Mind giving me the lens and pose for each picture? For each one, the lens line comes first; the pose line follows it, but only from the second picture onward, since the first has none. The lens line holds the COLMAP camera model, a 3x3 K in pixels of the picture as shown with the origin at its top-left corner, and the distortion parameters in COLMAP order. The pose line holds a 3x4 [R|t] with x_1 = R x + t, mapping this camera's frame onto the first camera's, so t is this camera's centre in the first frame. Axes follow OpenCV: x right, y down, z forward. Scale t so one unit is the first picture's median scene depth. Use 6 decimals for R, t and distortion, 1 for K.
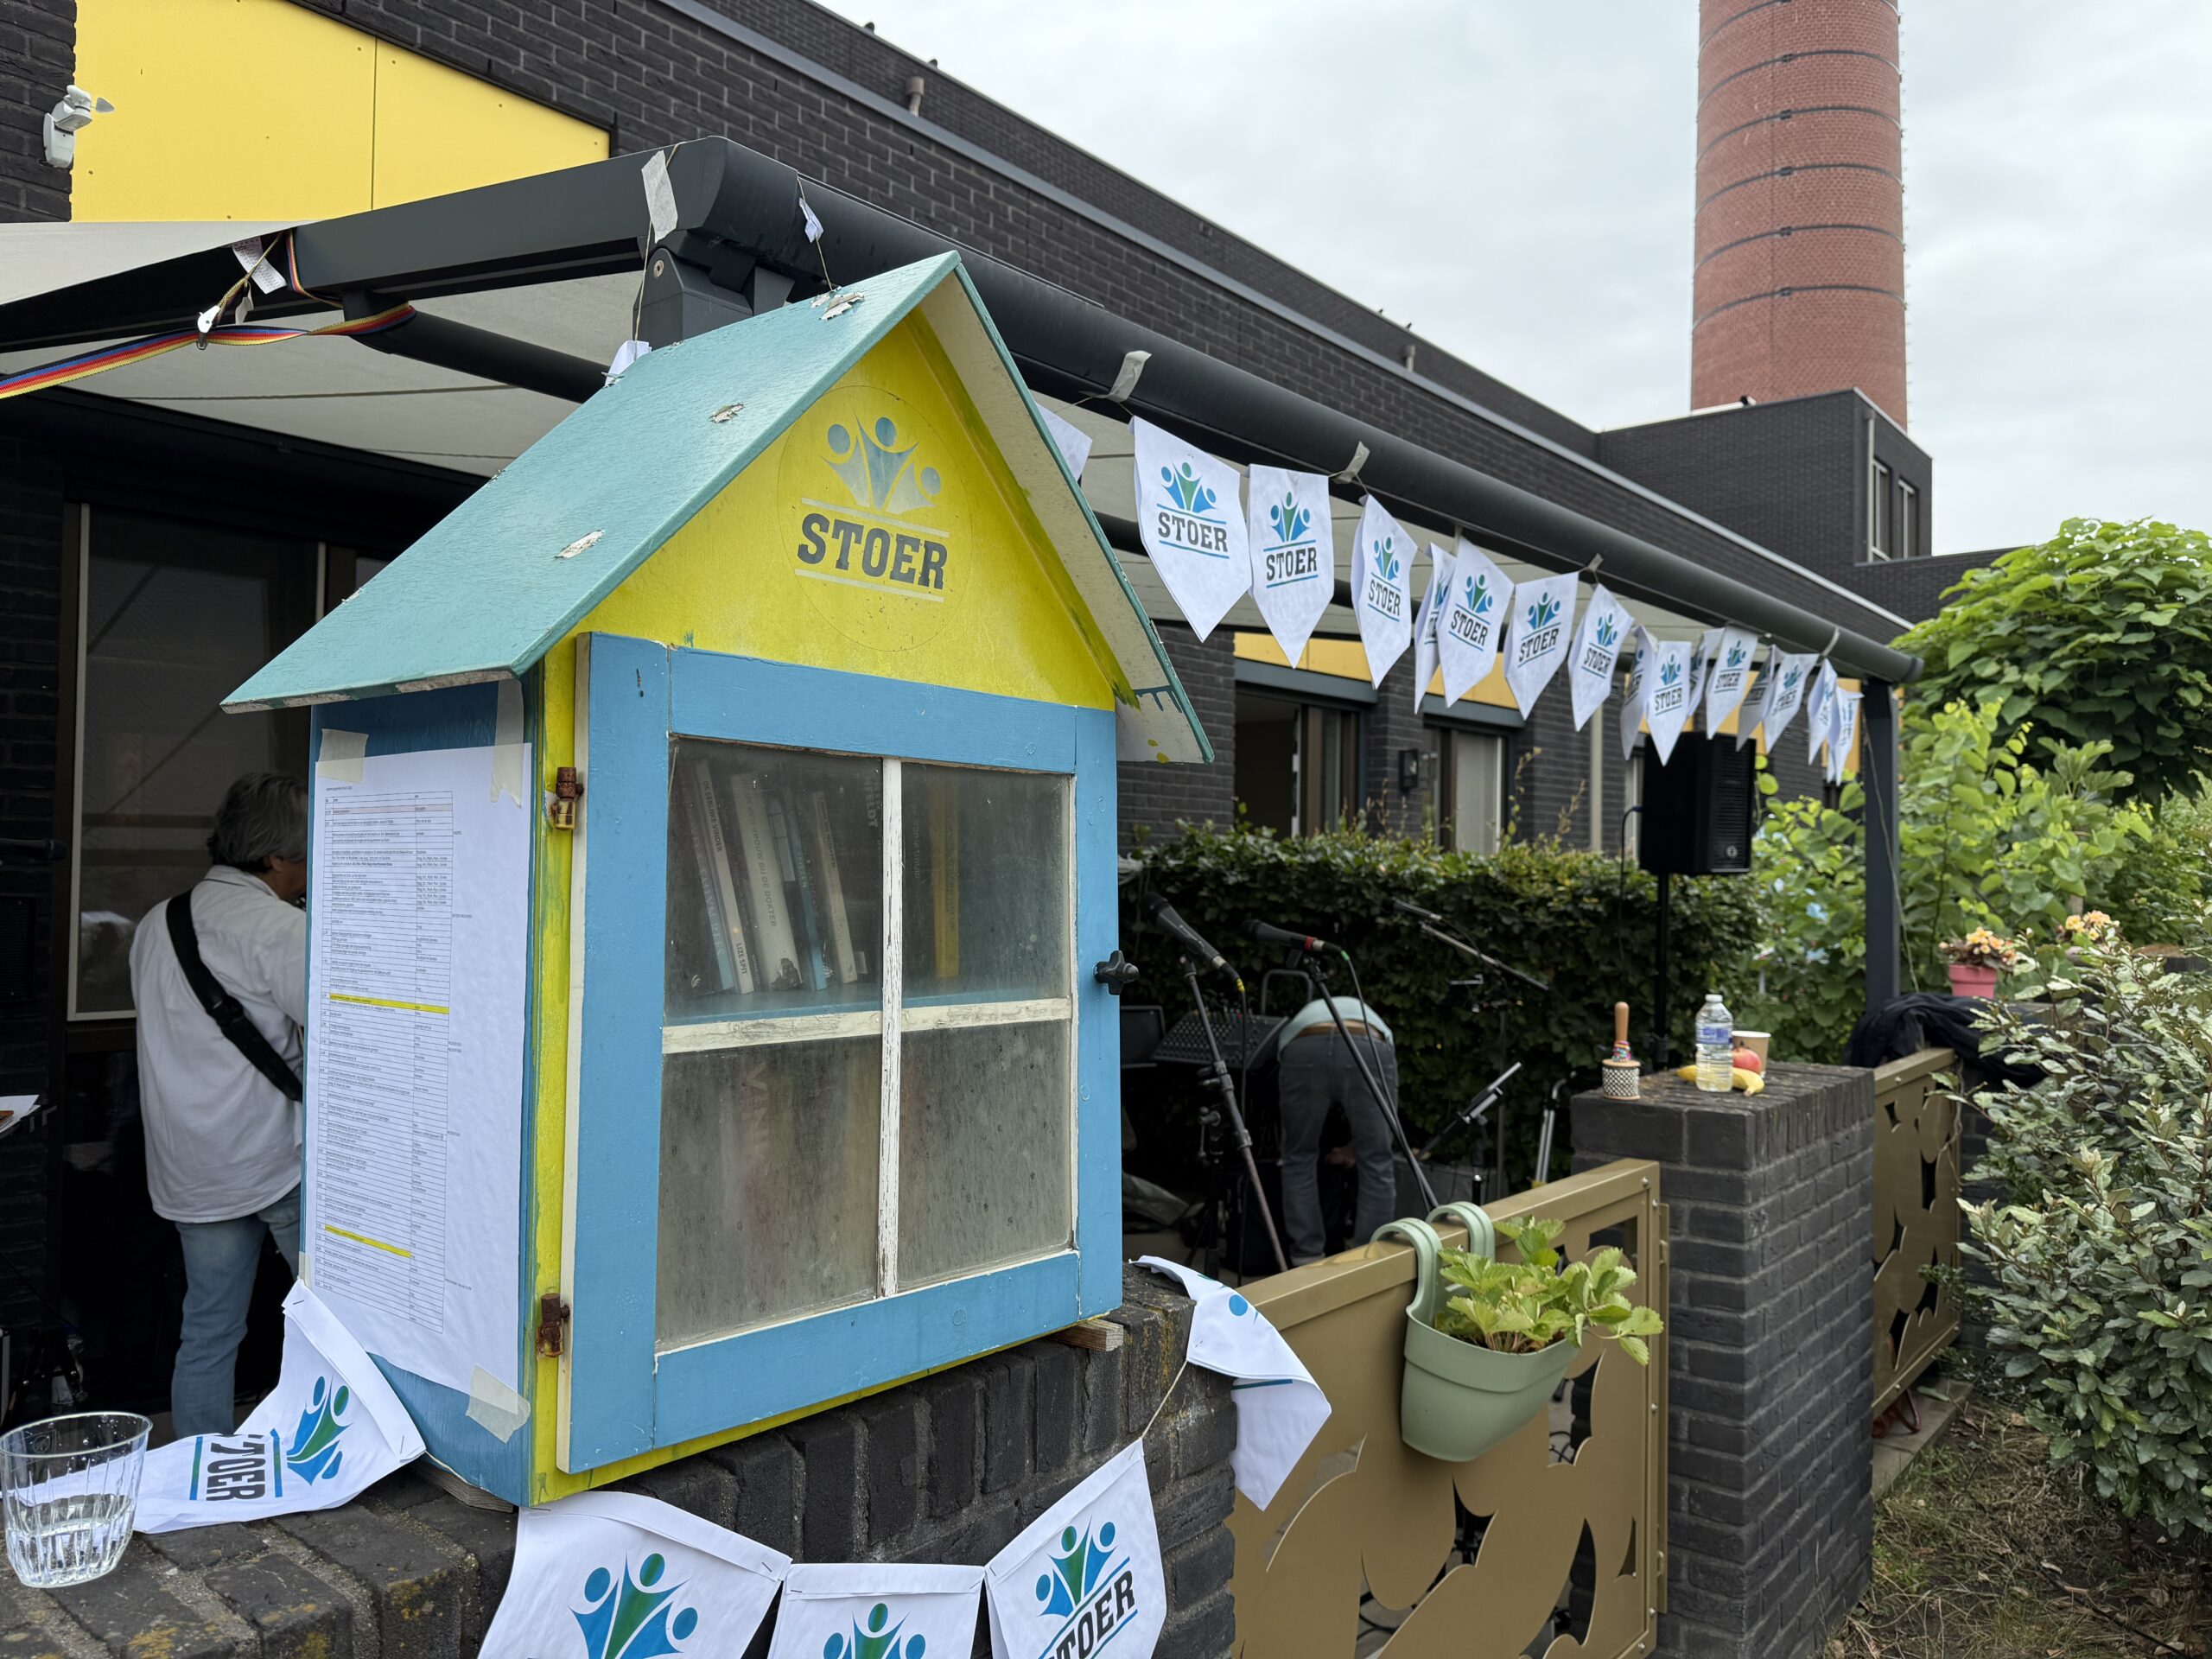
lens RADIAL K [[1590.7, 0, 1106.0], [0, 1590.7, 829.5], [0, 0, 1]] dist [0.086634, -0.083854]
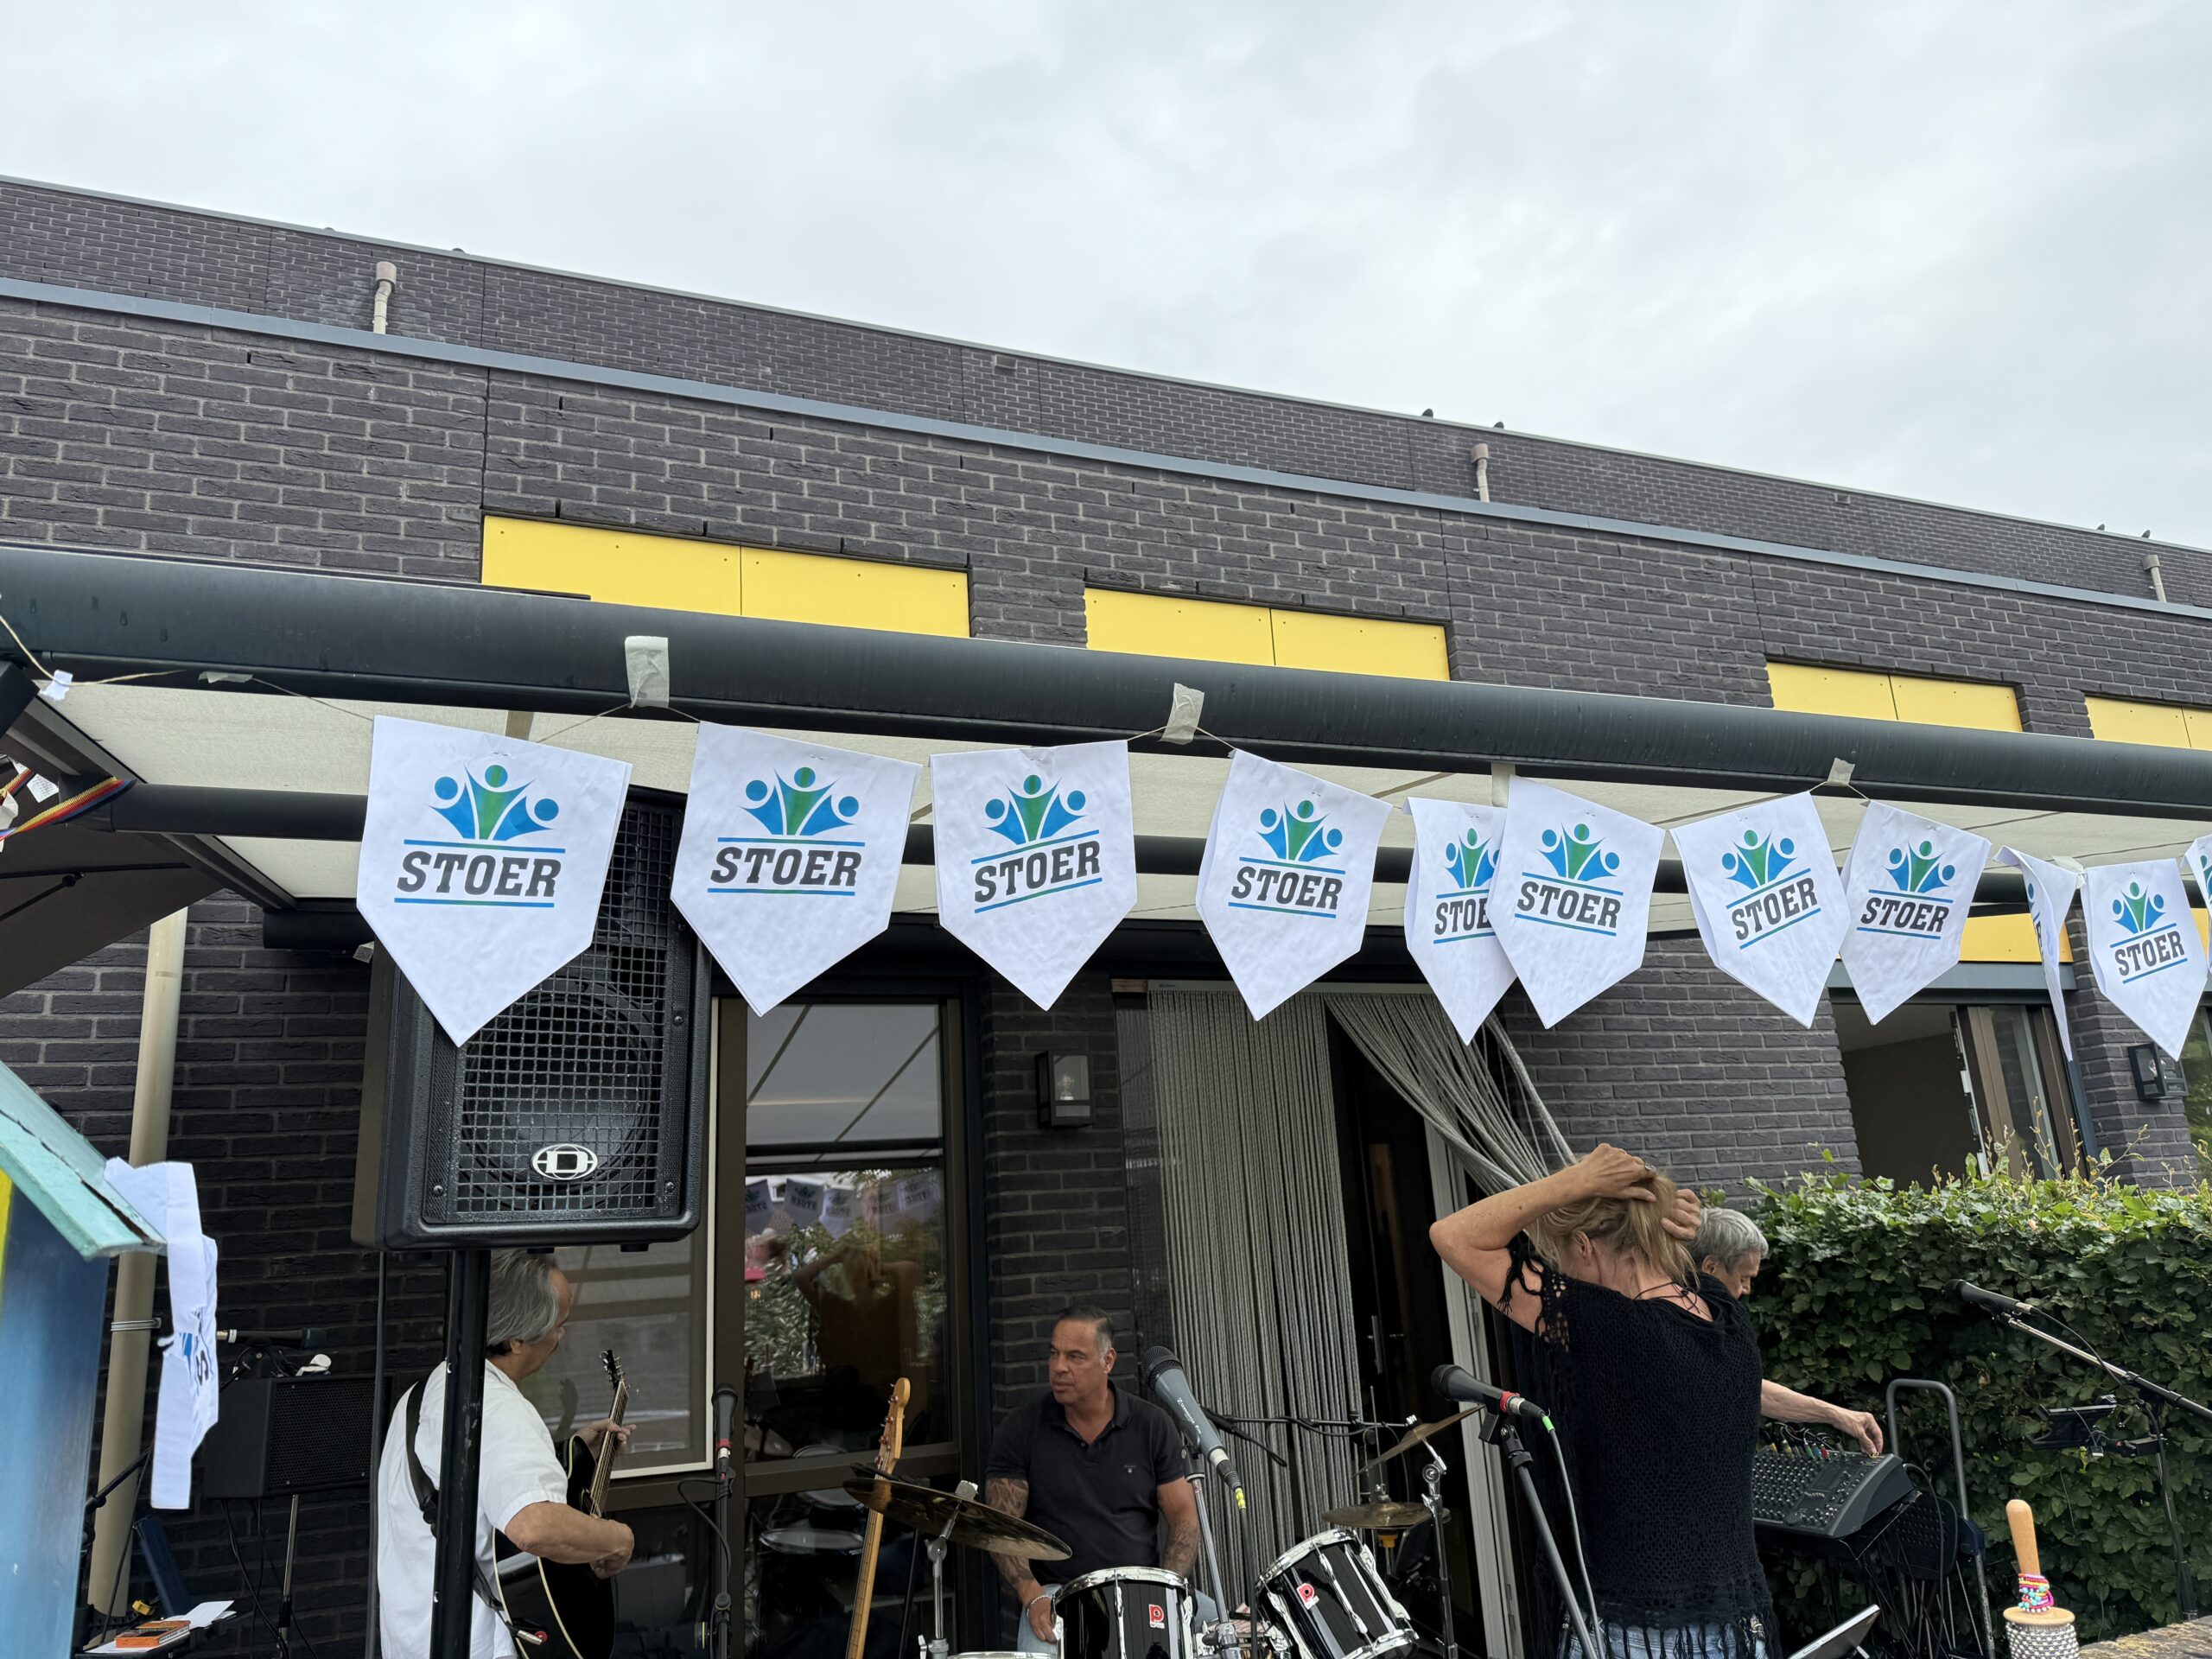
lens RADIAL K [[1590.7, 0, 1106.0], [0, 1590.7, 829.5], [0, 0, 1]] dist [0.086634, -0.083854]
pose [[0.884318, -0.191556, -0.425780, 0.149567], [0.089772, 0.964704, -0.247564, -0.003652], [0.458174, 0.180702, 0.870301, 0.139787]]
